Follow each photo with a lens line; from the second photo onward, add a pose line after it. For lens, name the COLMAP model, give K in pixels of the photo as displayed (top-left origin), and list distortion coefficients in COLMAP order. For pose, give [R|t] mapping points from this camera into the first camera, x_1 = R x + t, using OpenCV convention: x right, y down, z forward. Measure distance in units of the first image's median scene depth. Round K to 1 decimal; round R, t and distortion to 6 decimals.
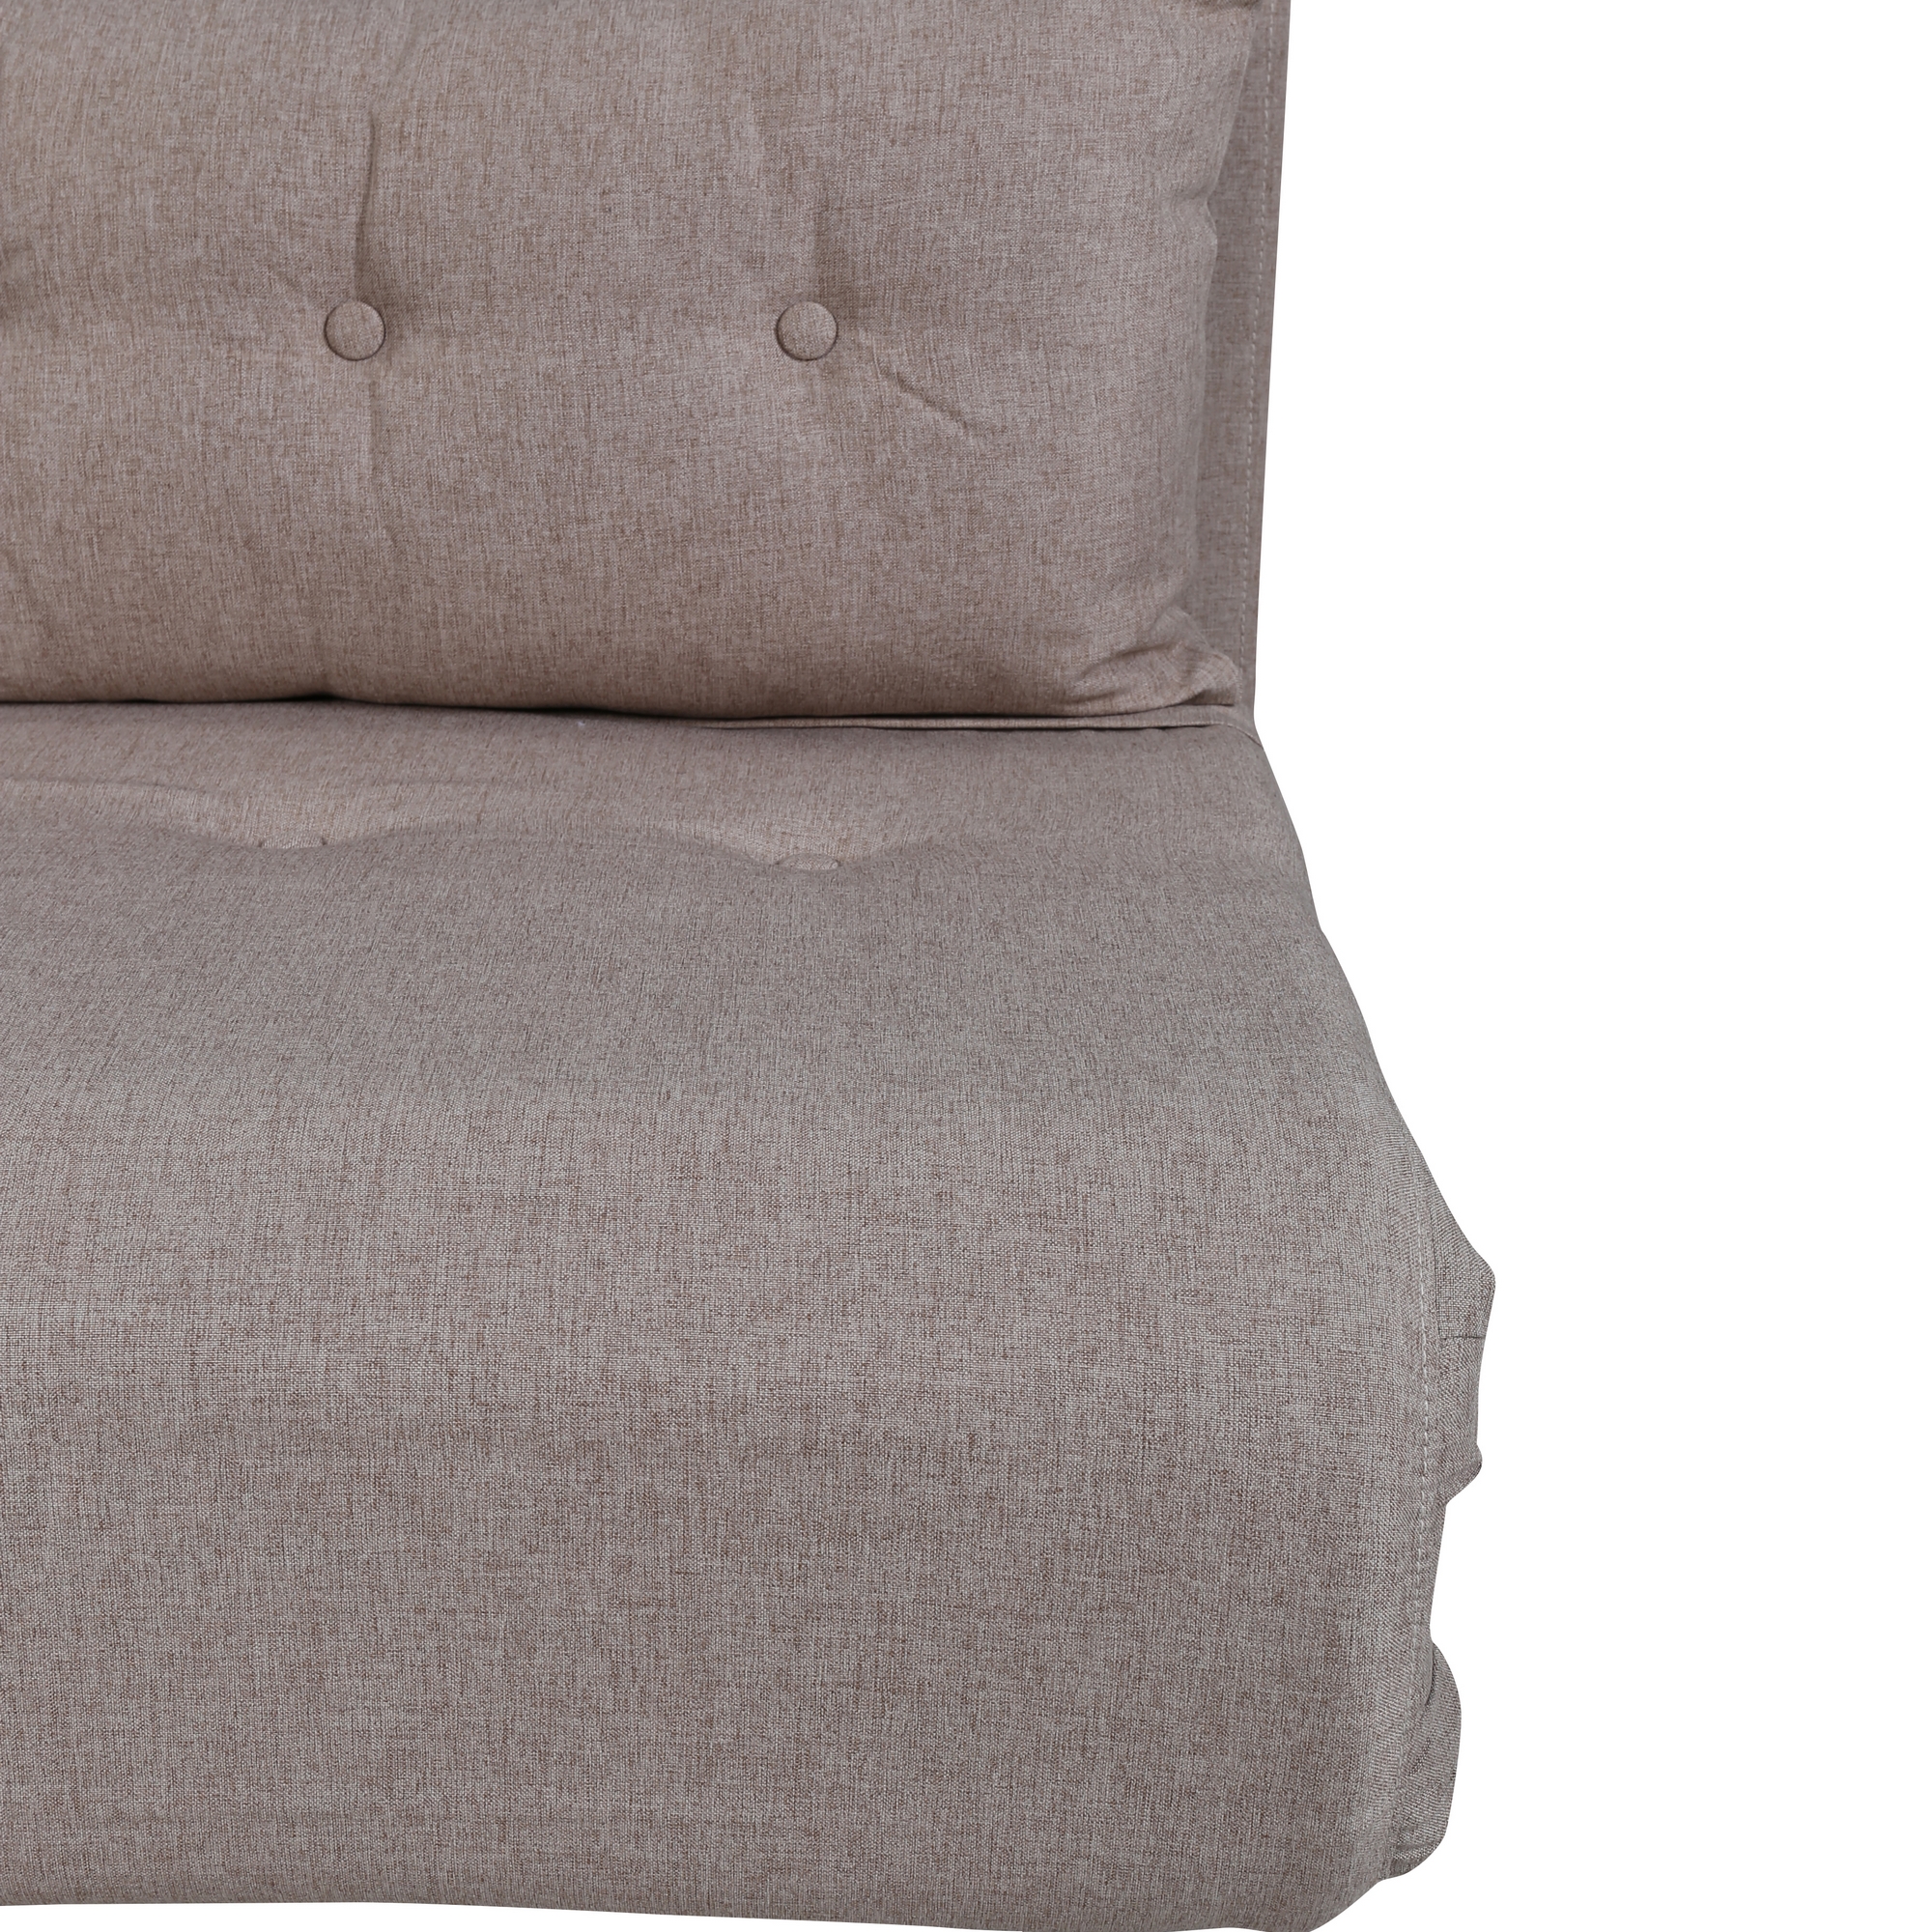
lens RADIAL K [[3049.2, 0, 964.7], [0, 3049.2, 964.5], [0, 0, 1]] dist [0.018108, 0.000000]
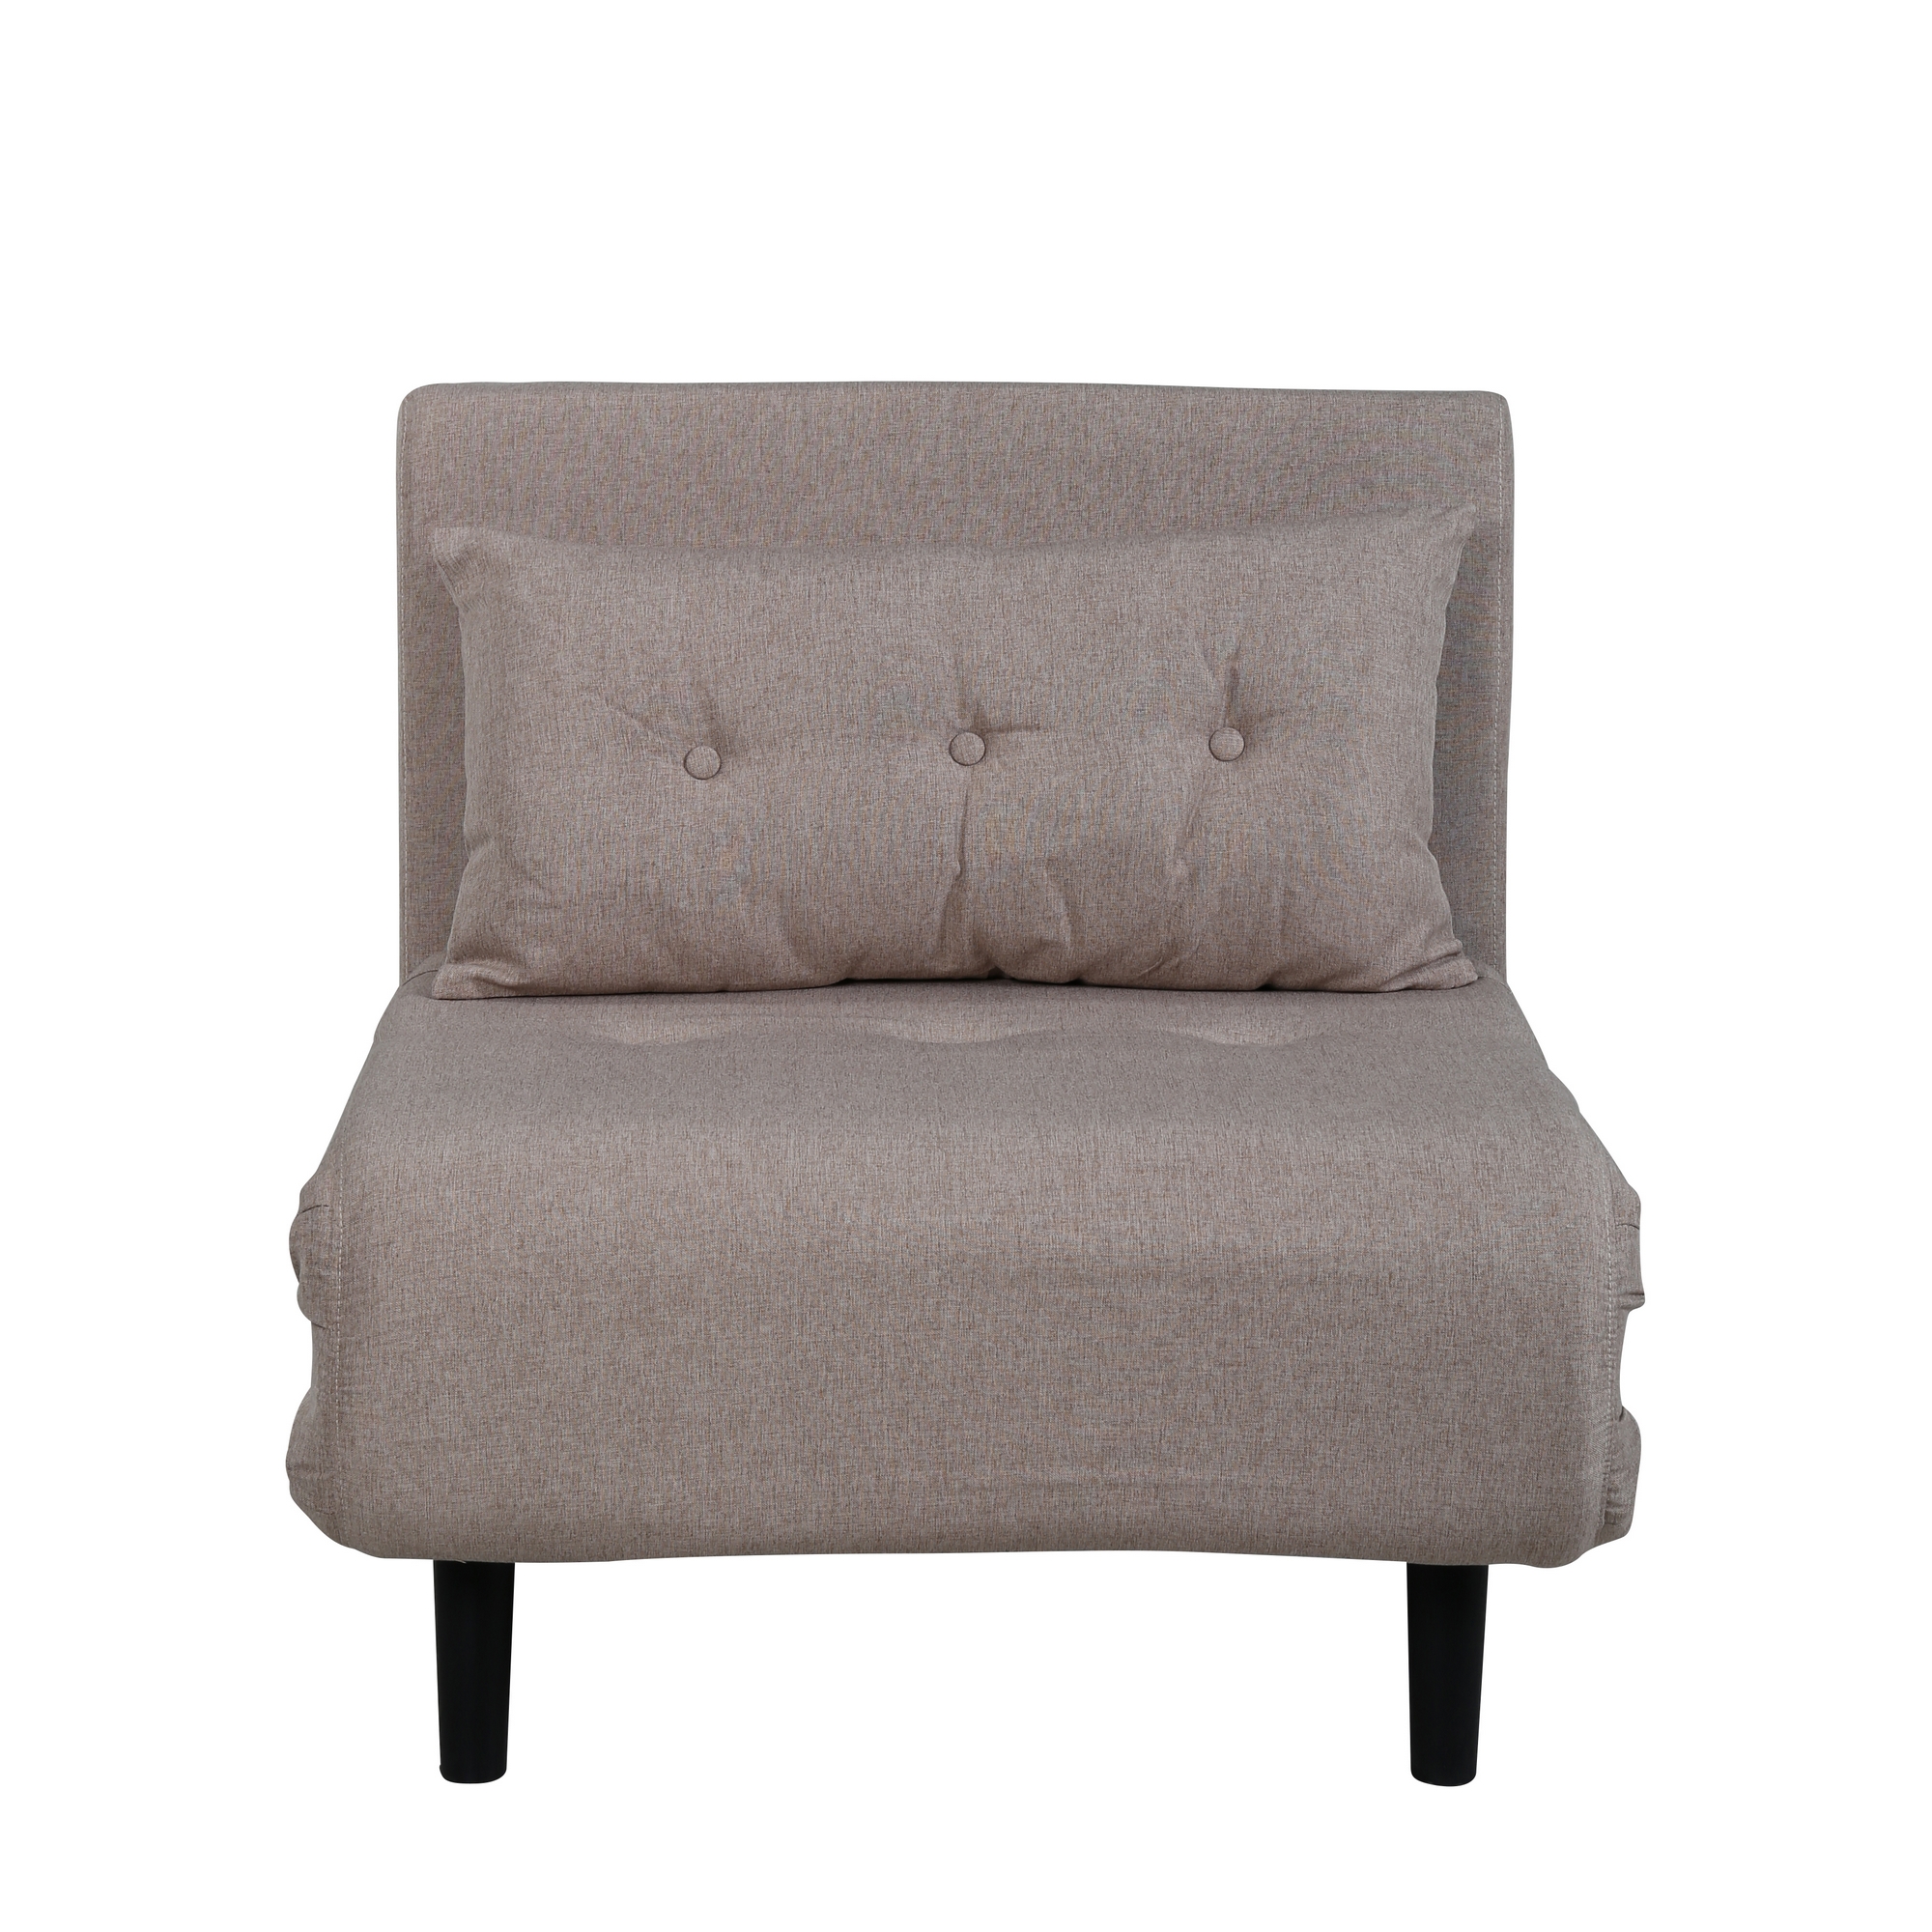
lens RADIAL K [[5318.9, 0, 967.3], [0, 5318.9, 965.5], [0, 0, 1]] dist [0.164639, 0.000000]
pose [[0.999722, -0.019744, 0.012868, -0.319944], [0.021506, 0.987605, -0.155480, 0.492702], [-0.009639, 0.155713, 0.987755, -2.544608]]
